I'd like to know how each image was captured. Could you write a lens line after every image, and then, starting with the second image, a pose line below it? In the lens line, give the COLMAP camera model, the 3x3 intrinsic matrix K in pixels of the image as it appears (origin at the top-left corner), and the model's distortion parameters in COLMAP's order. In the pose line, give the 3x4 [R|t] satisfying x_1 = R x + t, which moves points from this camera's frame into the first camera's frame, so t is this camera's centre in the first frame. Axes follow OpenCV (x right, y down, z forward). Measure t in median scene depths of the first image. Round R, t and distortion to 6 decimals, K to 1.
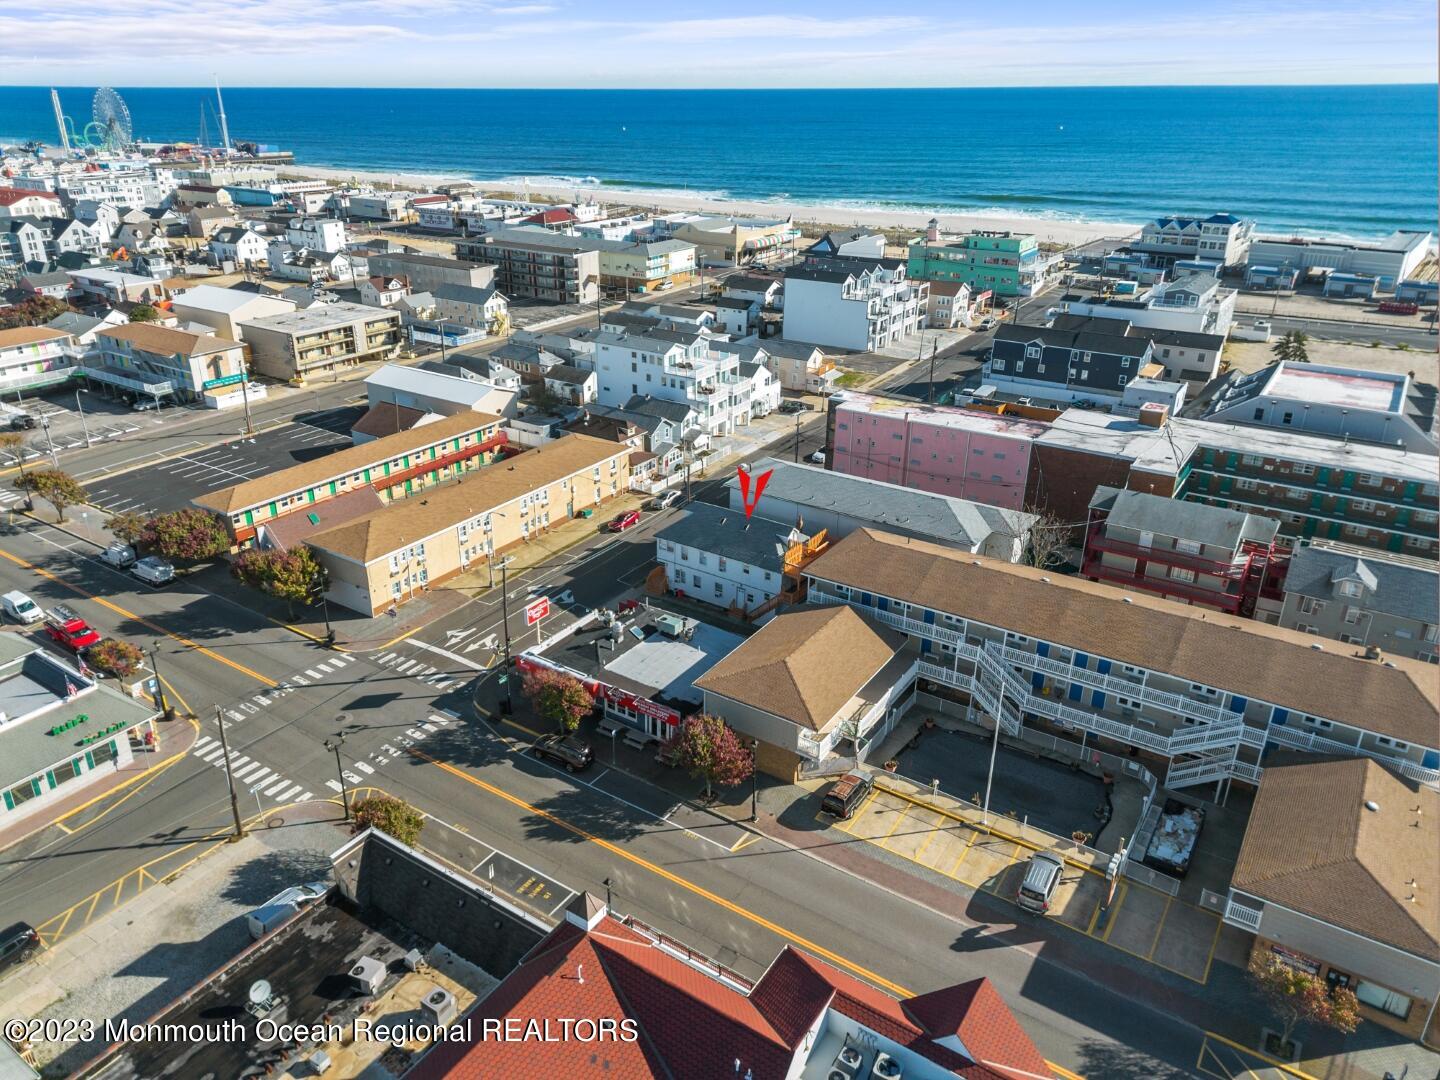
lens RADIAL K [[982.2, 0, 719.1], [0, 982.2, 585.7], [0, 0, 1]] dist [0.055479, -0.046379]
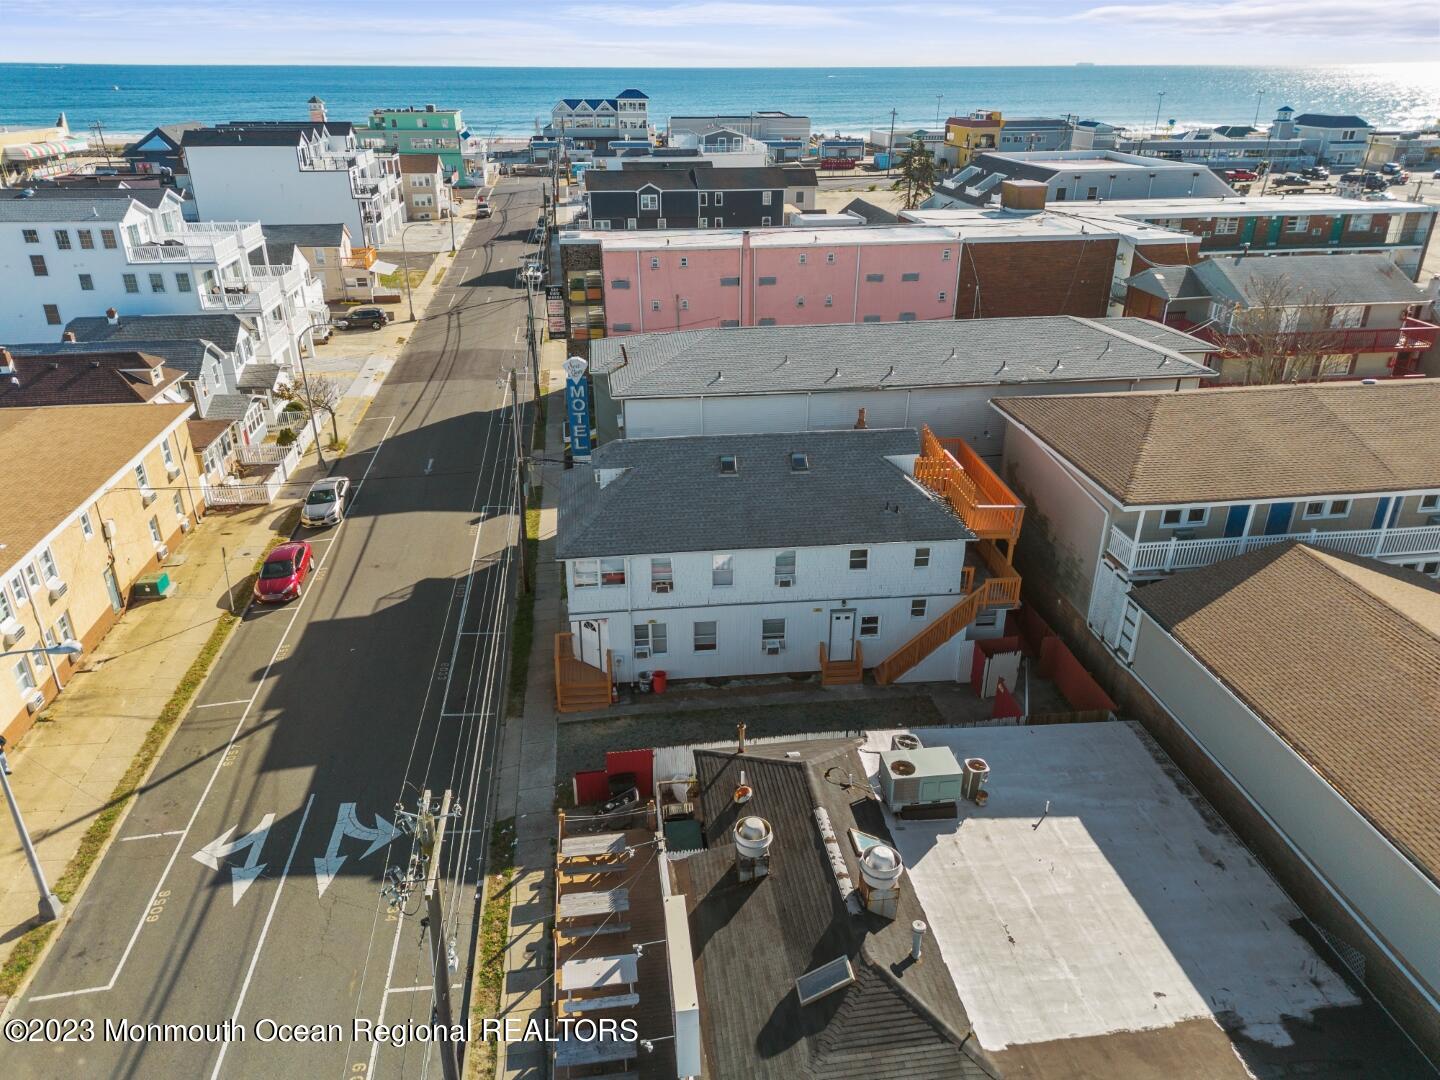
lens RADIAL K [[985.5, 0, 720.0], [0, 985.5, 540.0], [0, 0, 1]] dist [0.048267, -0.035183]
pose [[0.747015, -0.282096, 0.601989, -0.174451], [0.296993, 0.951734, 0.077446, -0.049574], [-0.594781, 0.120933, 0.794740, 0.502037]]
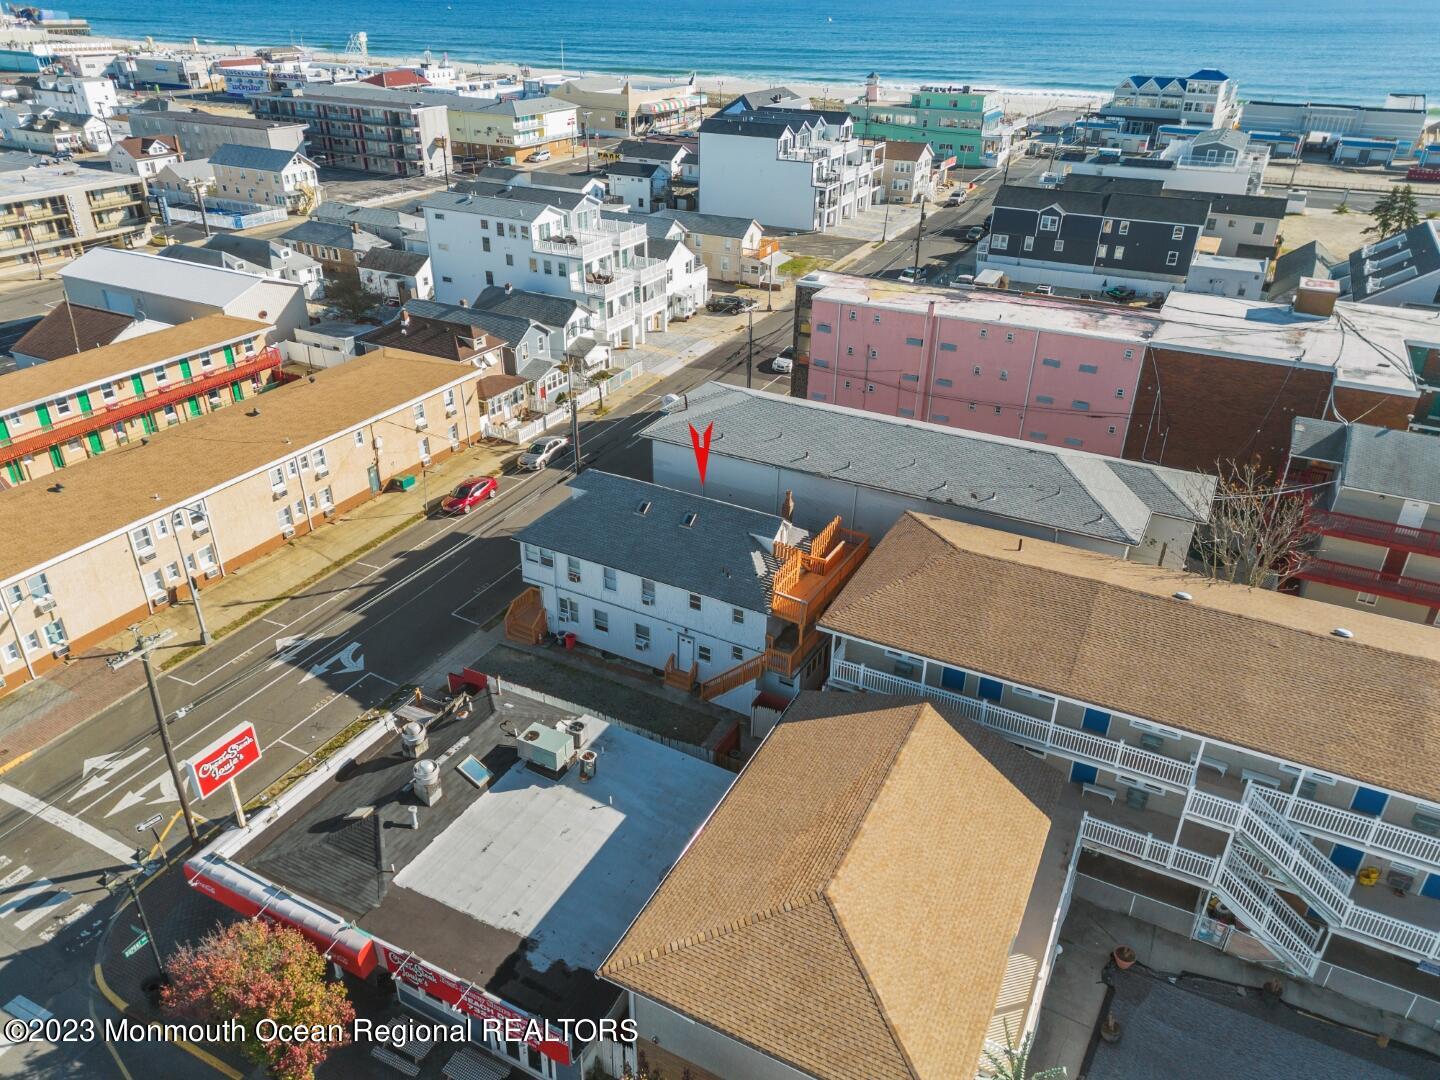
lens RADIAL K [[999.1, 0, 749.3], [0, 999.1, 544.2], [0, 0, 1]] dist [0.059415, -0.046355]
pose [[0.991397, -0.047096, 0.122125, -0.004783], [0.042061, 0.998168, 0.043487, -0.048226], [-0.123950, -0.037976, 0.991562, 0.330296]]
